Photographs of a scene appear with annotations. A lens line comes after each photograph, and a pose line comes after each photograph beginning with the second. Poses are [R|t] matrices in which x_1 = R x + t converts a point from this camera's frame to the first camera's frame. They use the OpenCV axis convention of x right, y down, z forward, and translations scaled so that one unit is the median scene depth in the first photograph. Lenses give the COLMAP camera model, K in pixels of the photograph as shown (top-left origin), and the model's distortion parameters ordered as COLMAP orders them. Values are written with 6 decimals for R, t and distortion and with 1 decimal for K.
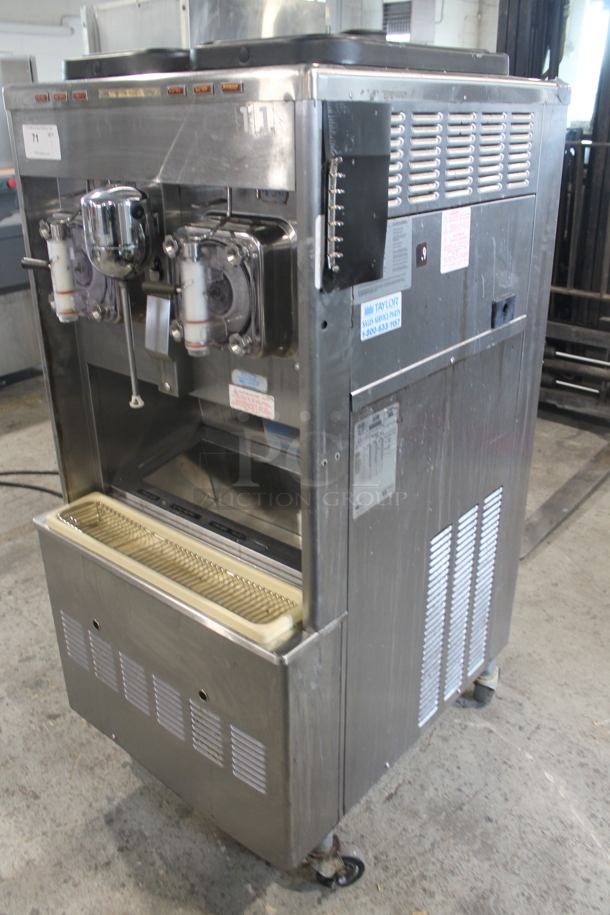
lens RADIAL K [[776.6, 0, 305.0], [0, 776.6, 457.5], [0, 0, 1]] dist [-0.162453, 0.128095]
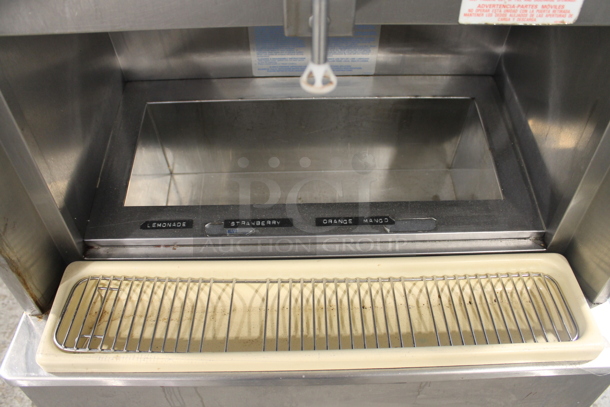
lens RADIAL K [[517.8, 0, 305.0], [0, 517.8, 203.5], [0, 0, 1]] dist [-0.162453, 0.128095]
pose [[0.758634, -0.460675, 0.460709, -0.360433], [0.276183, 0.867845, 0.412999, -0.122180], [-0.590082, -0.186075, 0.785608, 0.767342]]
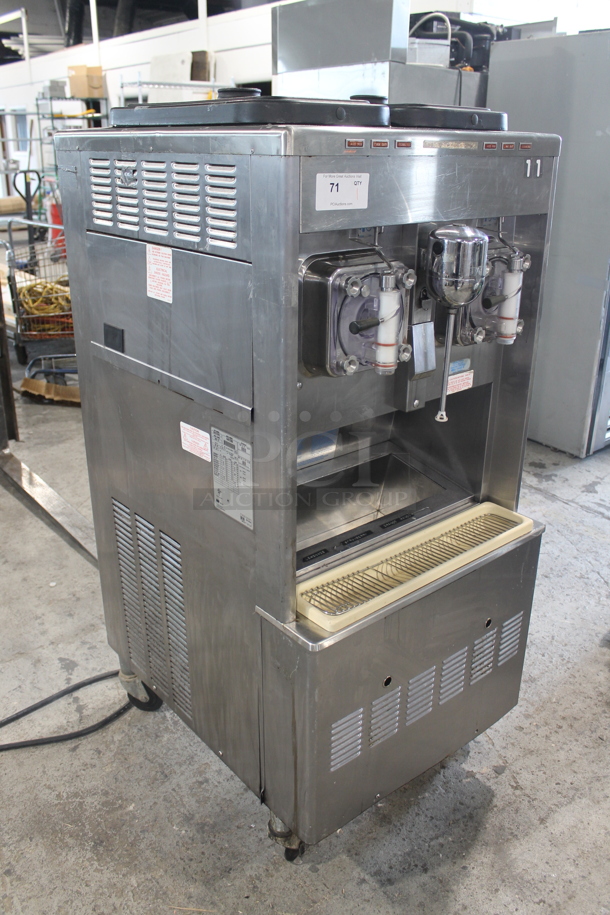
lens RADIAL K [[776.6, 0, 305.0], [0, 776.6, 457.5], [0, 0, 1]] dist [-0.162453, 0.128095]
pose [[0.179205, -0.375615, 0.909285, -1.250823], [0.402739, 0.871264, 0.280536, -0.401699], [-0.897600, 0.315931, 0.307410, 0.827186]]
